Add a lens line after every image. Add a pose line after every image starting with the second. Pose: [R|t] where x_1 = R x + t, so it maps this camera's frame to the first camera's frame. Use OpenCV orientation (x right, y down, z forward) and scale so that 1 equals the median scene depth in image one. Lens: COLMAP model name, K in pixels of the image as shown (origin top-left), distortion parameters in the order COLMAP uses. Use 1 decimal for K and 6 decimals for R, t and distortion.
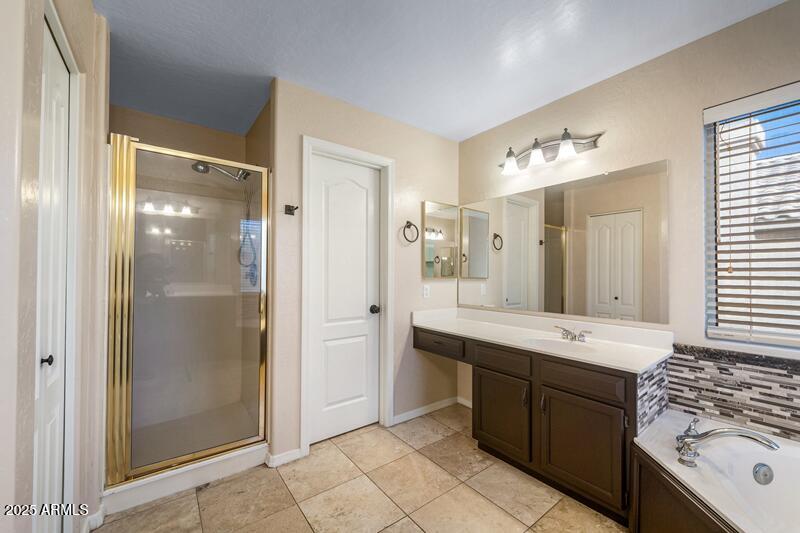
lens RADIAL K [[317.6, 0, 397.0], [0, 317.6, 269.0], [0, 0, 1]] dist [-0.002594, 0.000294]
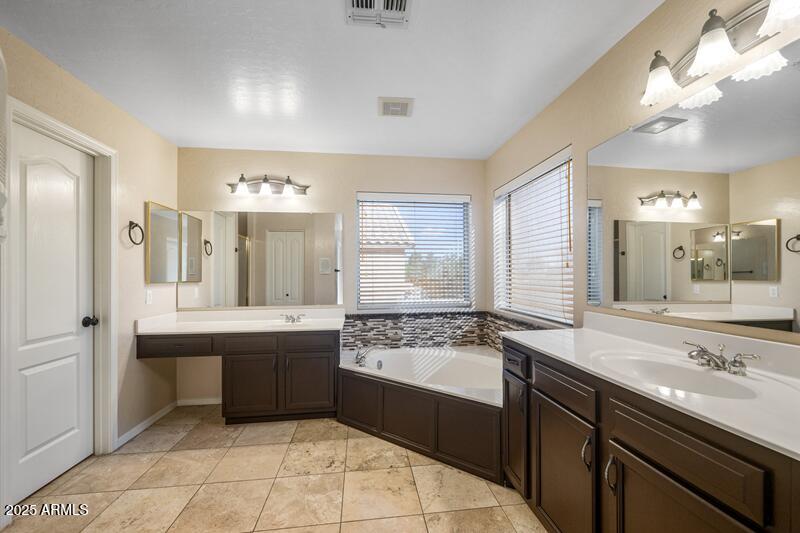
lens RADIAL K [[352.7, 0, 400.5], [0, 352.7, 271.3], [0, 0, 1]] dist [-0.000234, 0.000274]
pose [[0.487988, 0.004338, 0.872840, -0.493981], [-0.003184, 0.999990, -0.003189, -0.006206], [-0.872845, -0.001223, 0.487997, -0.180837]]
